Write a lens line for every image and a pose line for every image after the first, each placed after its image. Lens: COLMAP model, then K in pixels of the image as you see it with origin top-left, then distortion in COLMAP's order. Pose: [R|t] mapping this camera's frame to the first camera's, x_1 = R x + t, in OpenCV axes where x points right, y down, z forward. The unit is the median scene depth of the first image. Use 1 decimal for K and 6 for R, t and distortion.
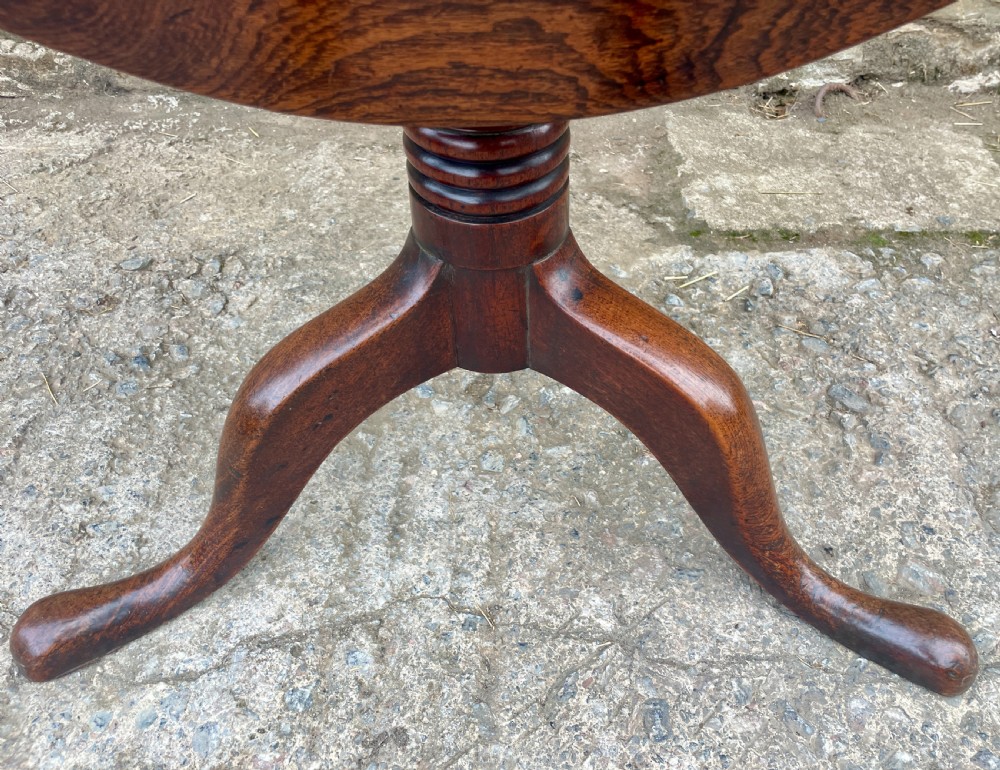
lens RADIAL K [[795.2, 0, 523.4], [0, 795.2, 390.3], [0, 0, 1]] dist [0.083849, -0.121440]
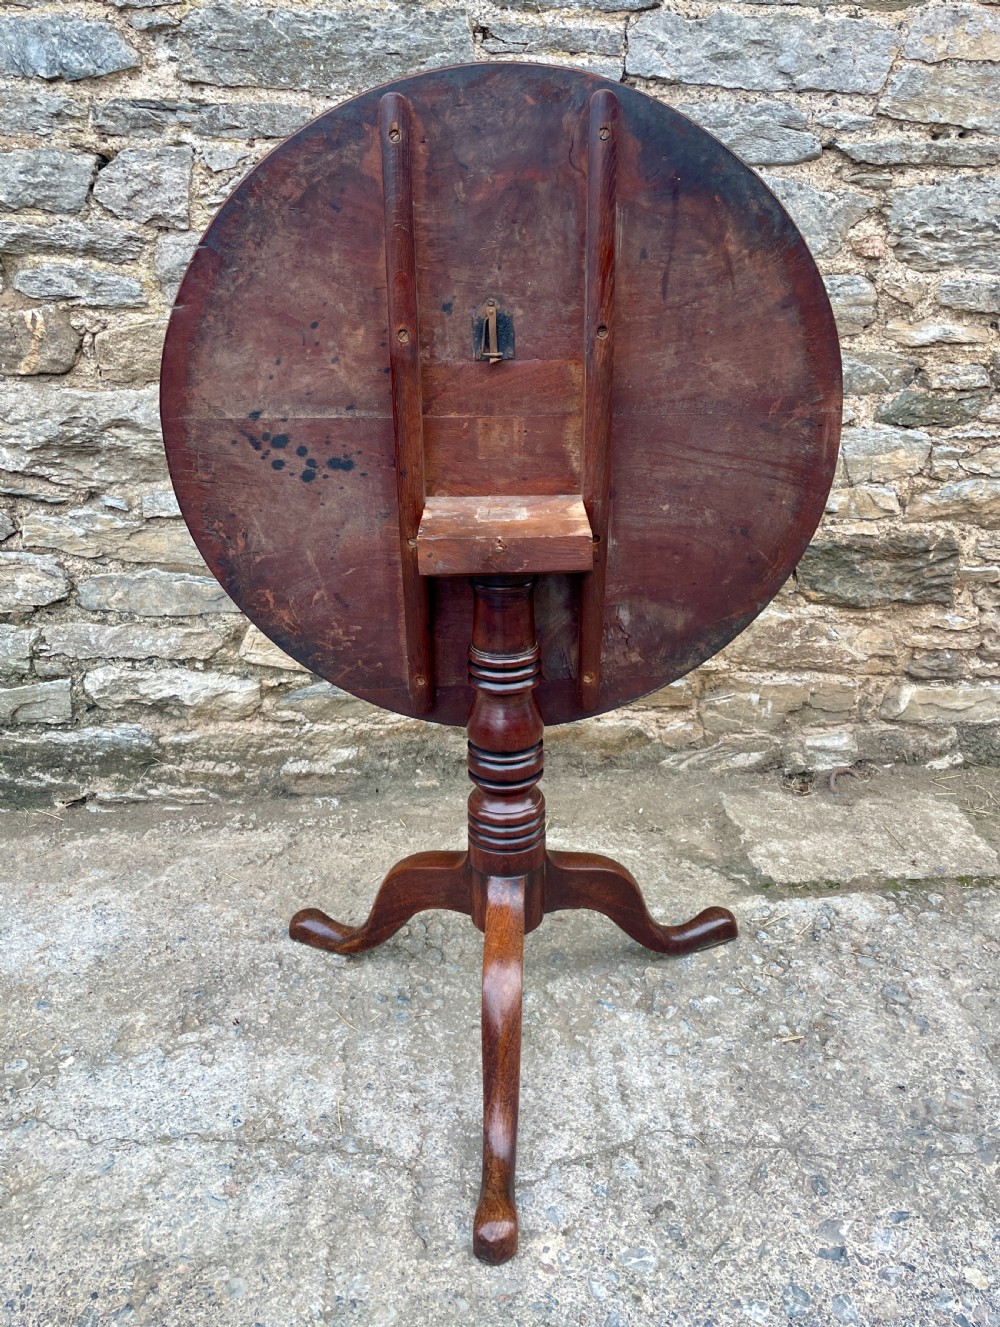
lens RADIAL K [[1126.3, 0, 515.3], [0, 1126.3, 613.1], [0, 0, 1]] dist [0.091605, -0.133515]
pose [[0.995959, -0.030767, 0.084377, -0.467736], [0.063442, 0.906003, -0.418490, 0.216207], [-0.063571, 0.422152, 0.904293, -1.198579]]
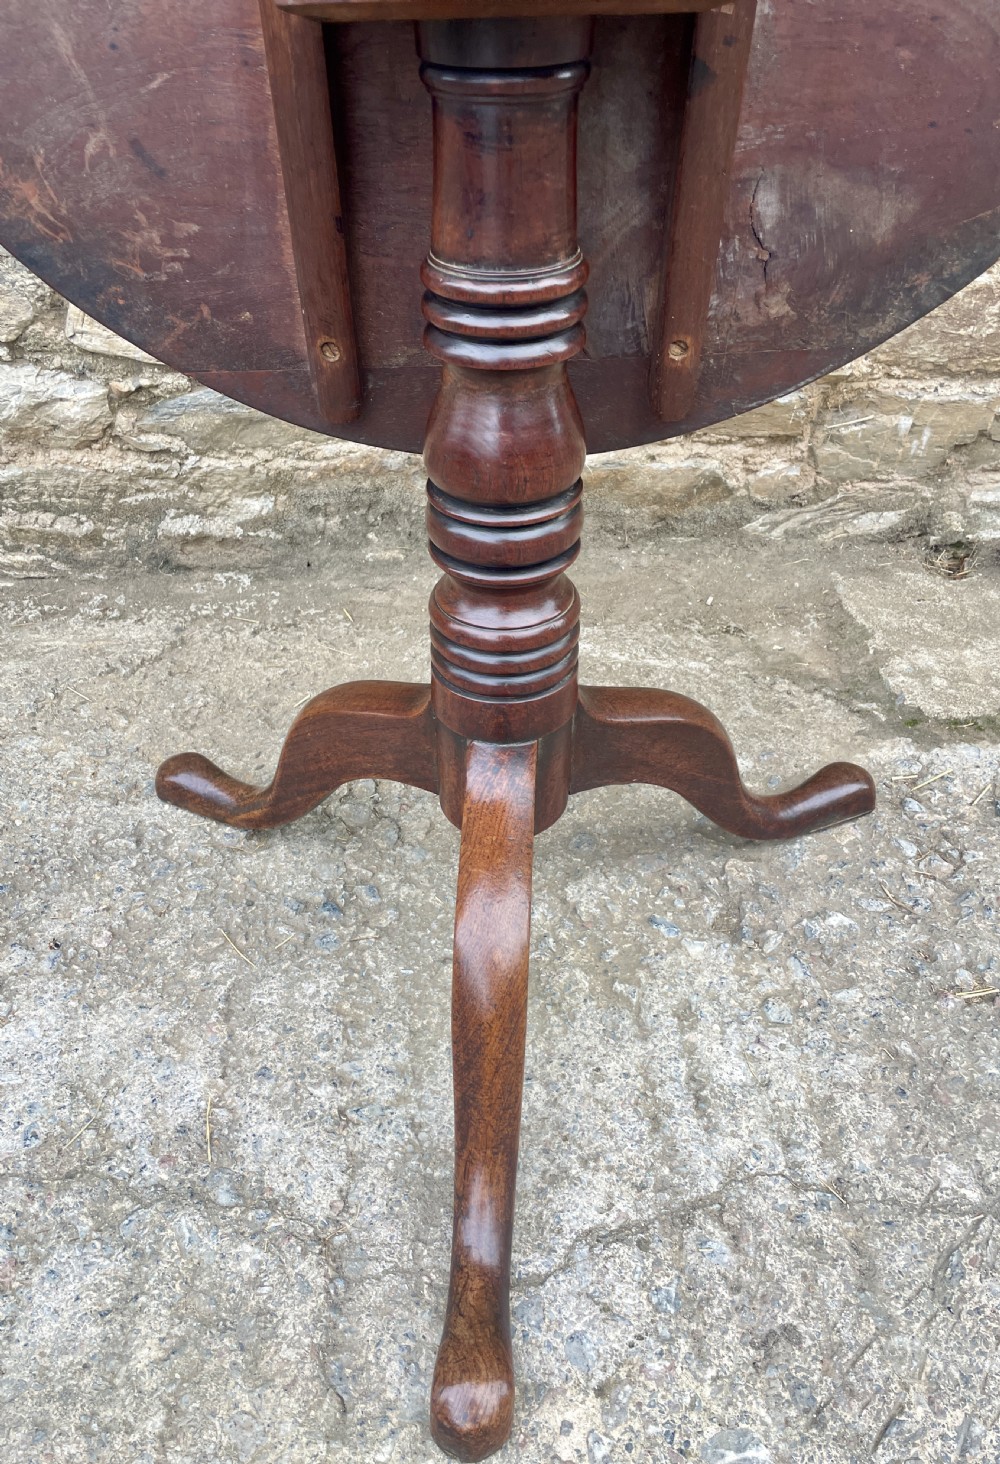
lens RADIAL K [[1135.8, 0, 495.9], [0, 1135.8, 727.7], [0, 0, 1]] dist [0.087645, -0.121109]
pose [[0.997644, -0.038502, 0.056775, -0.395952], [0.045326, 0.991214, -0.124263, -0.074917], [-0.051492, 0.126543, 0.990624, -0.265553]]
